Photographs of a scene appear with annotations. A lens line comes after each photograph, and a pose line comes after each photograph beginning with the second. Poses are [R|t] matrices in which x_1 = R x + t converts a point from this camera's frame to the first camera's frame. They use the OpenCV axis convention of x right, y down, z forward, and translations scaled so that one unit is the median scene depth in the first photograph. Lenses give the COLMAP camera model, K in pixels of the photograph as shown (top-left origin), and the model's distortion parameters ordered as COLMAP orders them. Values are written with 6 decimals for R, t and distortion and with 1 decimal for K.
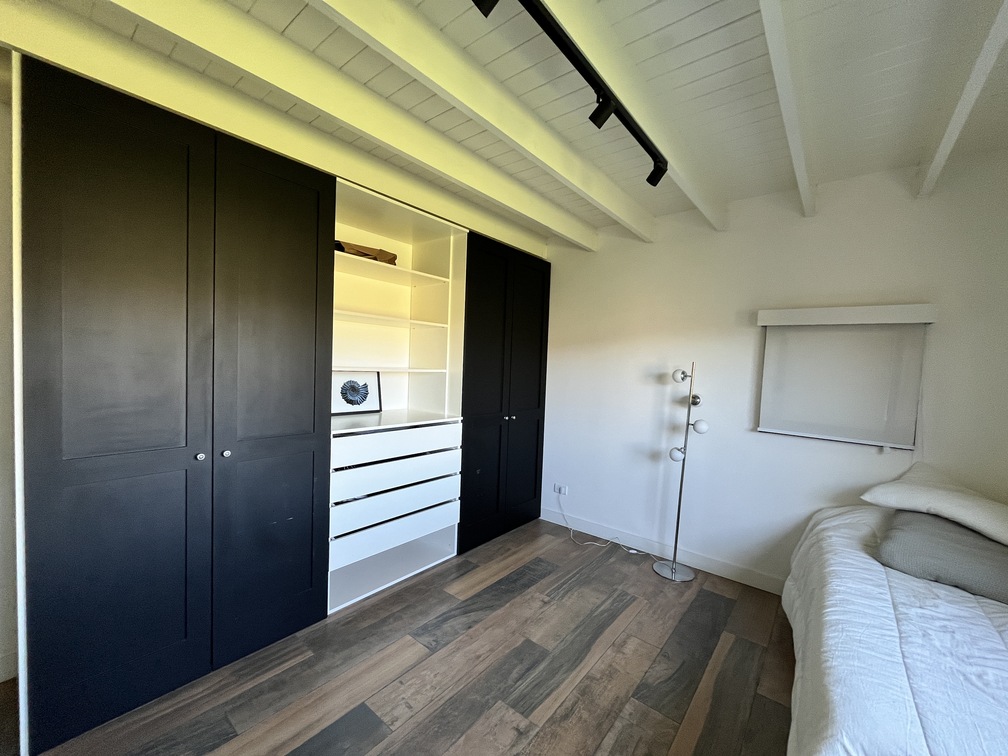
lens RADIAL K [[408.1, 0, 509.9], [0, 408.1, 382.3], [0, 0, 1]] dist [0.001234, -0.000692]
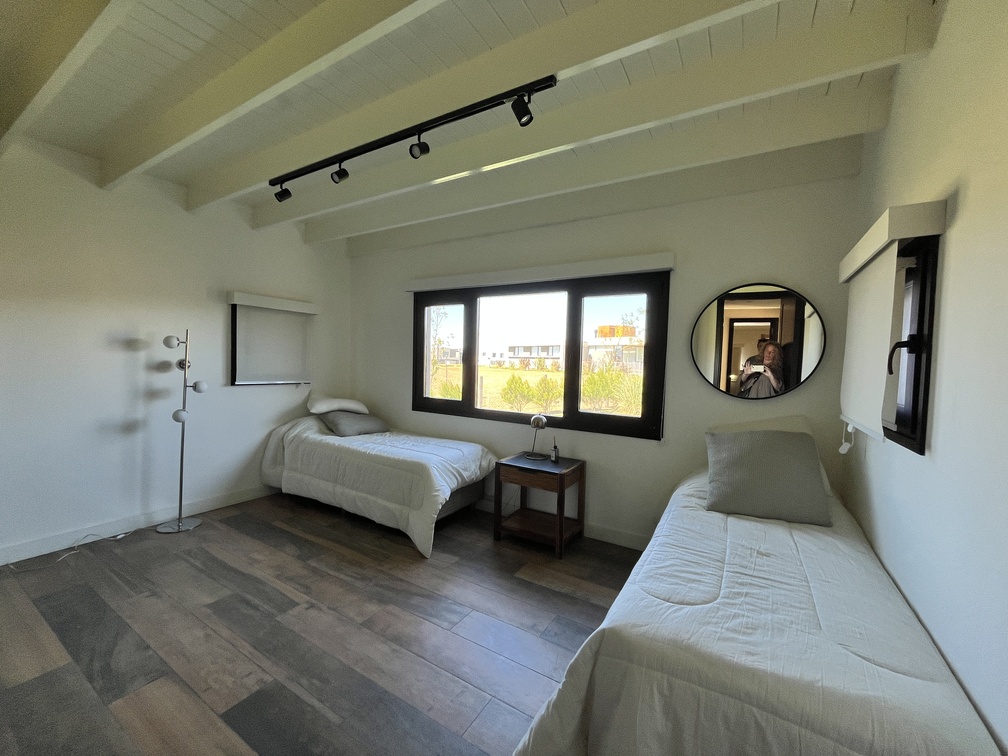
lens RADIAL K [[408.1, 0, 505.9], [0, 408.1, 377.4], [0, 0, 1]] dist [0.001234, -0.000692]
pose [[-0.132301, -0.082421, 0.987777, -0.848672], [0.013472, 0.996295, 0.084937, -0.002790], [-0.991118, 0.024544, -0.130701, 0.330605]]
